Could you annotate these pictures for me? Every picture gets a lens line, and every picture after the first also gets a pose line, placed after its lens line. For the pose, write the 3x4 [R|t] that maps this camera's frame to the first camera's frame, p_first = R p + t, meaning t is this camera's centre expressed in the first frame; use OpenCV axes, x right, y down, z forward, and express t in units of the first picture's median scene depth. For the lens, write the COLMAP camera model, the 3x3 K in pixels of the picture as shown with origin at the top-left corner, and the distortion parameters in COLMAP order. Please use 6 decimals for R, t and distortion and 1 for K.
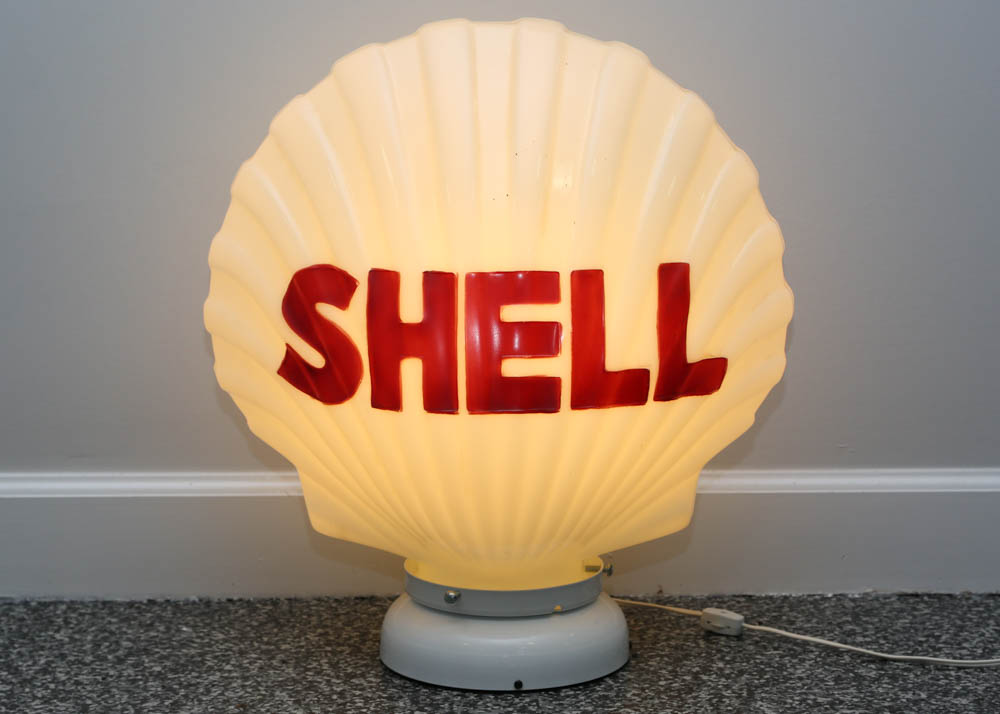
lens RADIAL K [[2398.5, 0, 508.2], [0, 2398.5, 359.6], [0, 0, 1]] dist [-0.677931, 0.000000]
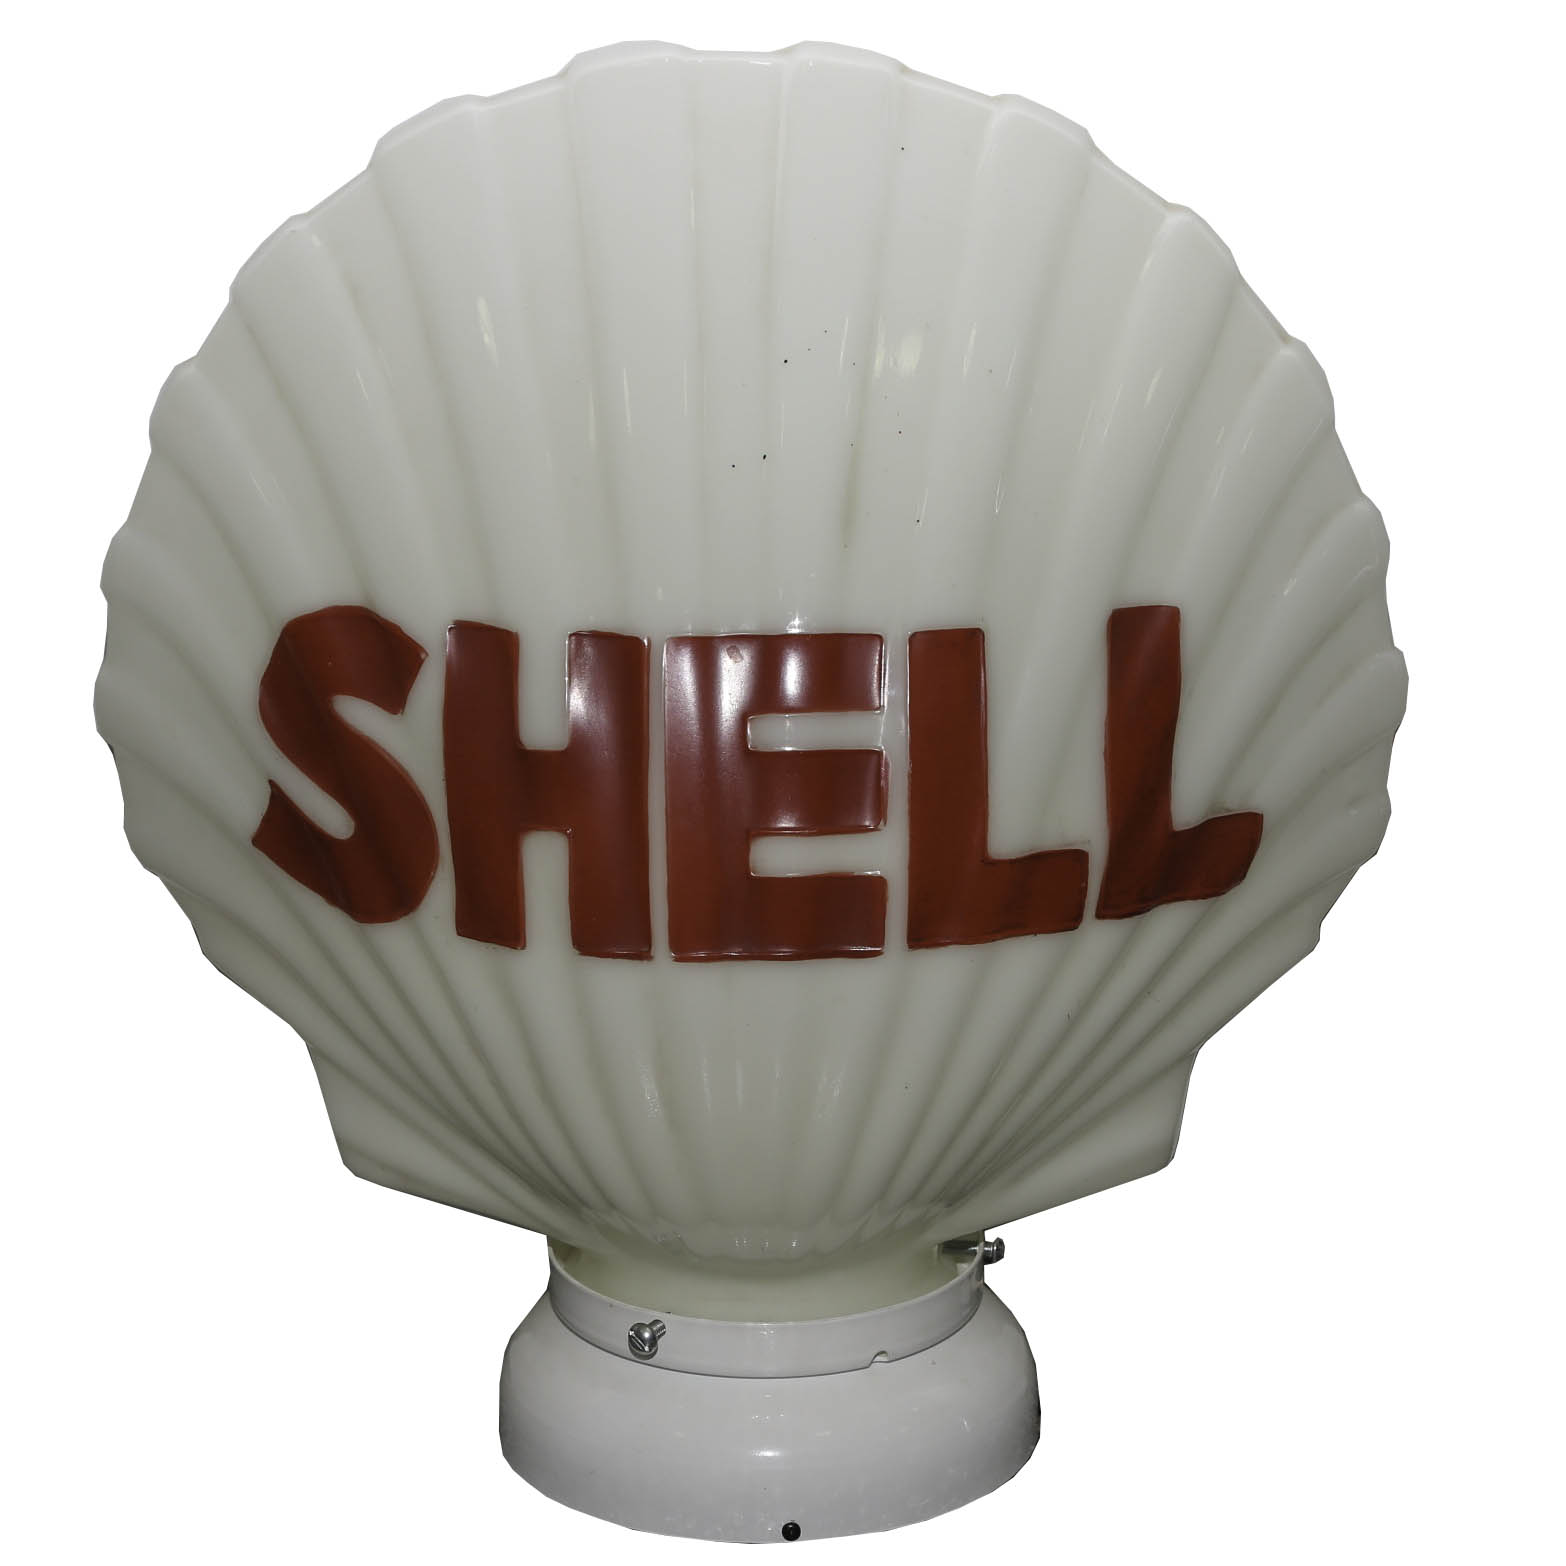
lens RADIAL K [[3259.2, 0, 841.0], [0, 3259.2, 737.1], [0, 0, 1]] dist [0.001196, 0.000000]
pose [[0.999971, 0.003920, -0.006497, 0.017425], [-0.003489, 0.997876, 0.065055, -0.055827], [0.006739, -0.065031, 0.997861, 0.402604]]
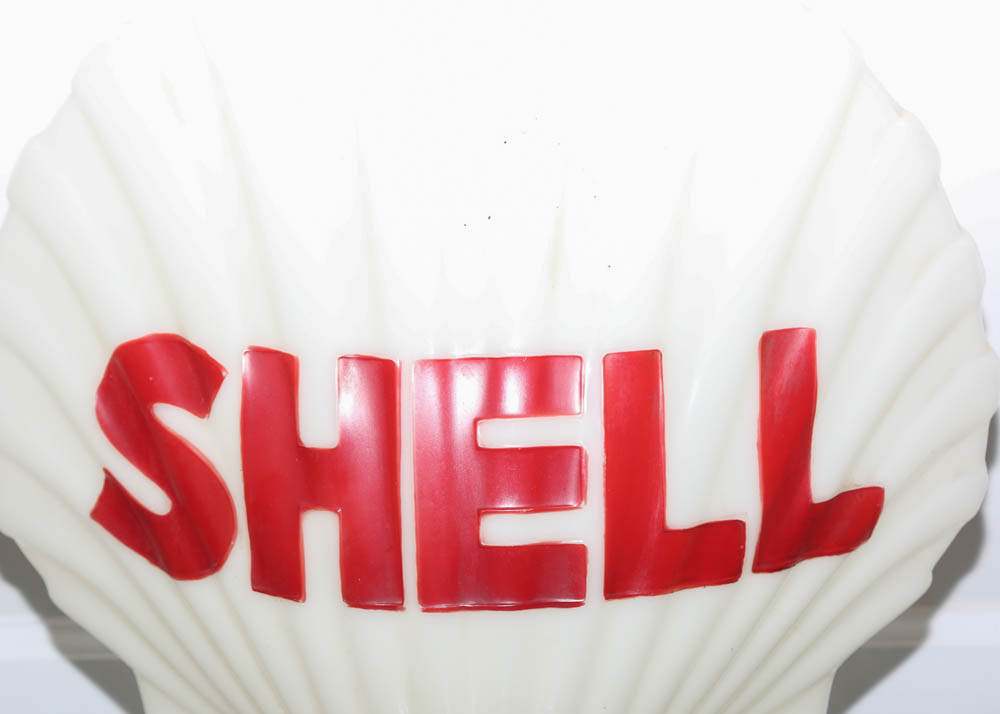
lens RADIAL K [[3055.7, 0, 510.2], [0, 3055.7, 358.1], [0, 0, 1]] dist [-0.064333, 0.000000]
pose [[0.999670, -0.004061, -0.025383, 0.022336], [0.005996, 0.997040, 0.076653, -0.089774], [0.024997, -0.076780, 0.996735, 0.285384]]
